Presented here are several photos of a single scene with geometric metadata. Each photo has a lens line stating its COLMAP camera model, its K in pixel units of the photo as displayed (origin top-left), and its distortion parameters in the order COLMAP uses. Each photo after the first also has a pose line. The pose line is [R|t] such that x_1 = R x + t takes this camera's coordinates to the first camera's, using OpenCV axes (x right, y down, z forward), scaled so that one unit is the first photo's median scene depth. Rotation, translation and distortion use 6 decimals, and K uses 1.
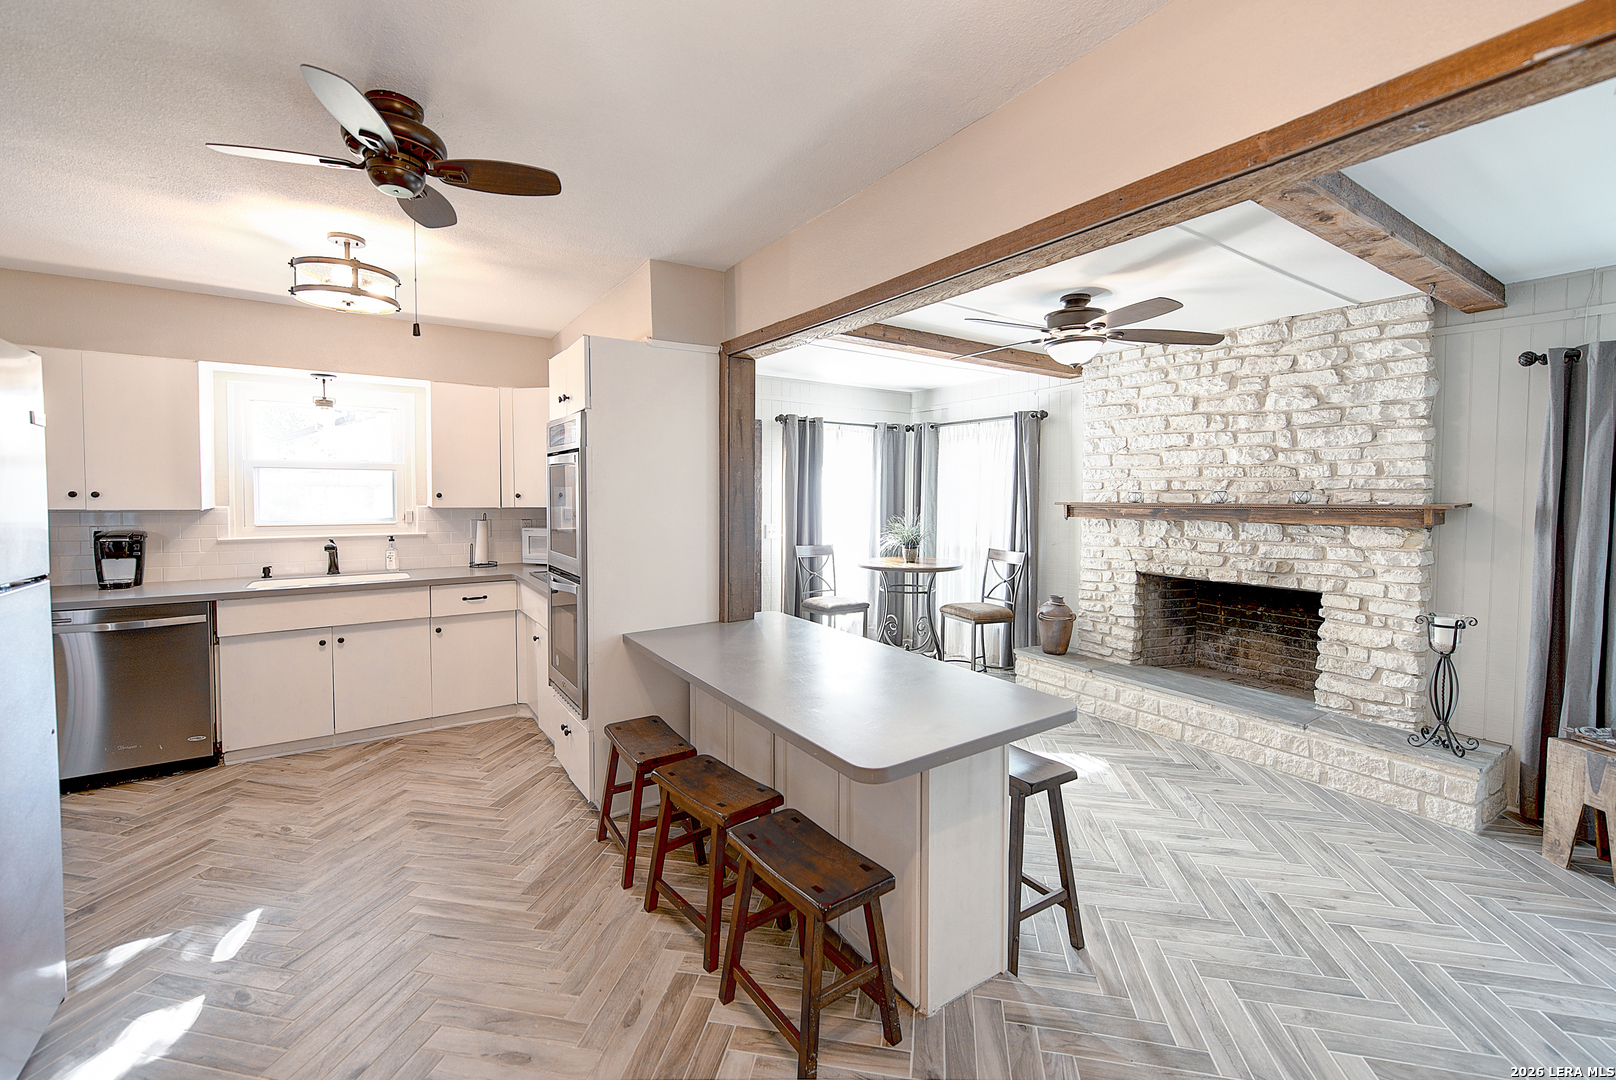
lens RADIAL K [[657.7, 0, 828.4], [0, 657.7, 514.7], [0, 0, 1]] dist [0.003935, 0.001059]
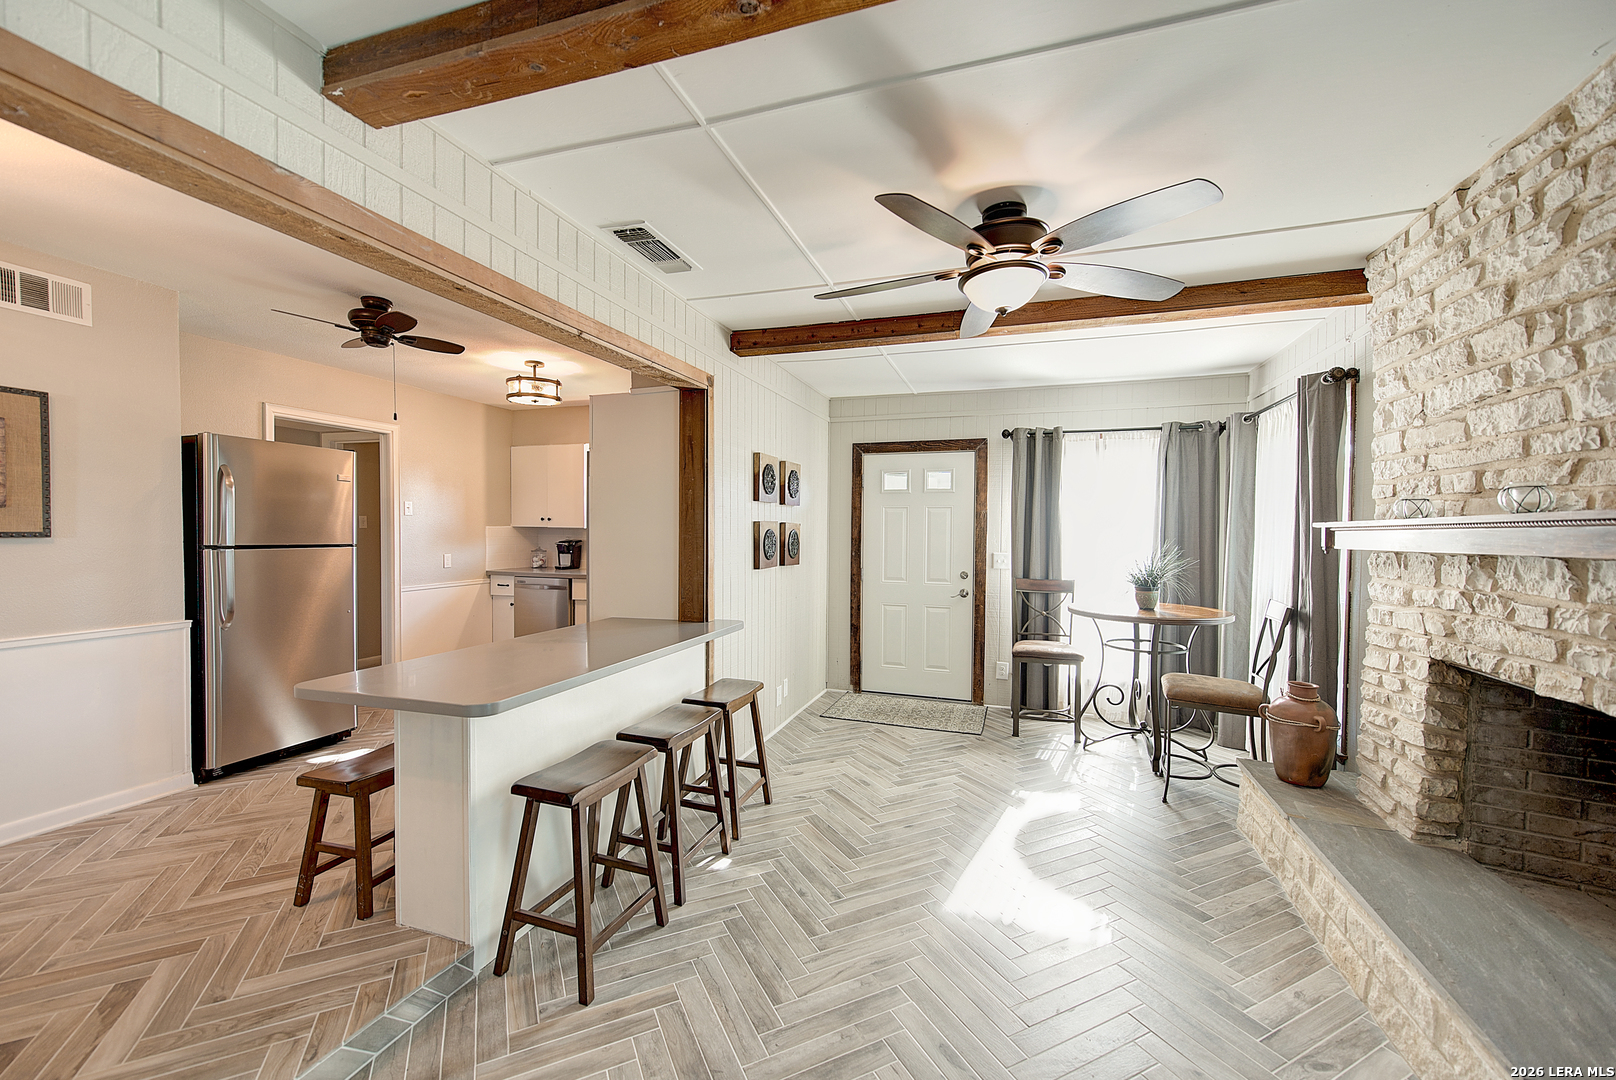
lens RADIAL K [[657.7, 0, 820.8], [0, 657.7, 542.4], [0, 0, 1]] dist [0.003935, 0.001059]
pose [[0.597899, 0.013179, -0.801463, 0.626681], [-0.029929, 0.999535, -0.005891, 0.016572], [0.801013, 0.027509, 0.598015, 0.345271]]
